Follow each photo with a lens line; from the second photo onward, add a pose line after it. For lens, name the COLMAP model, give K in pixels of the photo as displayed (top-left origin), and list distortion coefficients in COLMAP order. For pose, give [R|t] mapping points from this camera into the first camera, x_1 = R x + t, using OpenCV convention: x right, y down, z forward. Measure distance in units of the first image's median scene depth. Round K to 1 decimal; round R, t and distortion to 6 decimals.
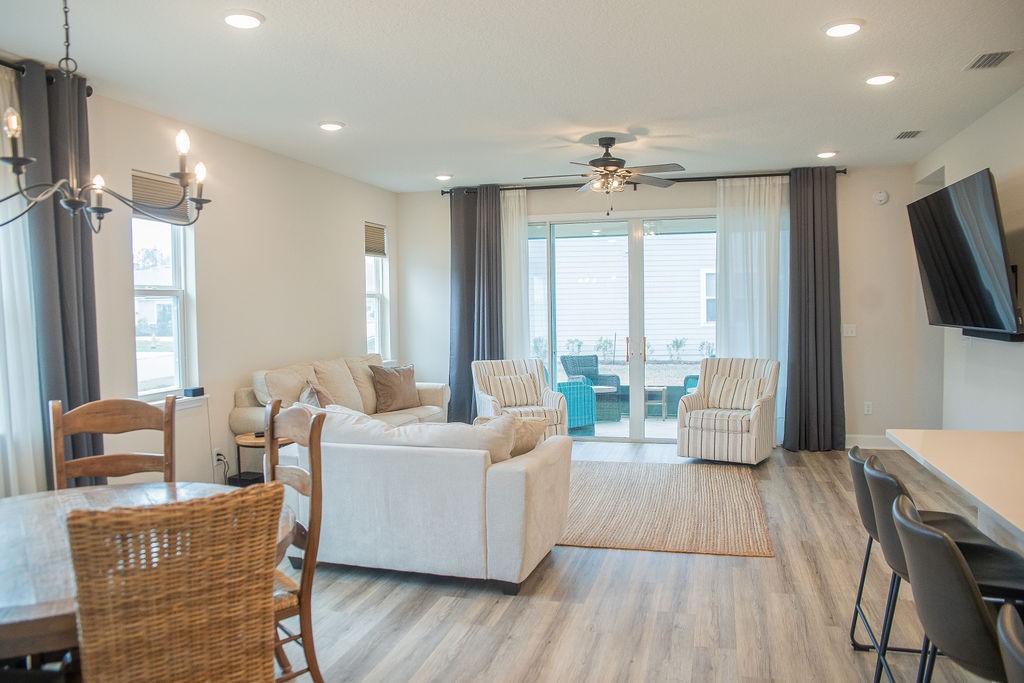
lens RADIAL K [[669.5, 0, 497.5], [0, 669.5, 346.0], [0, 0, 1]] dist [-0.126242, 0.090838]
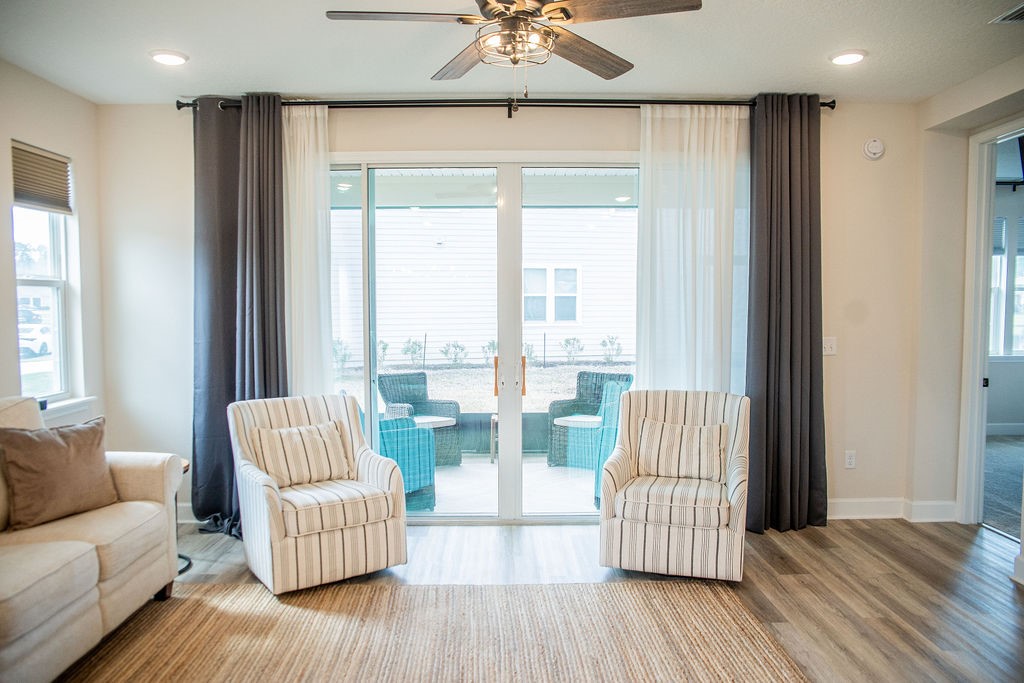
lens RADIAL K [[669.5, 0, 497.5], [0, 669.5, 346.0], [0, 0, 1]] dist [-0.126242, 0.090838]
pose [[0.955855, -0.007223, 0.293751, 0.015035], [0.006130, 0.999970, 0.004644, -0.025636], [-0.293776, -0.002639, 0.955871, 0.408338]]
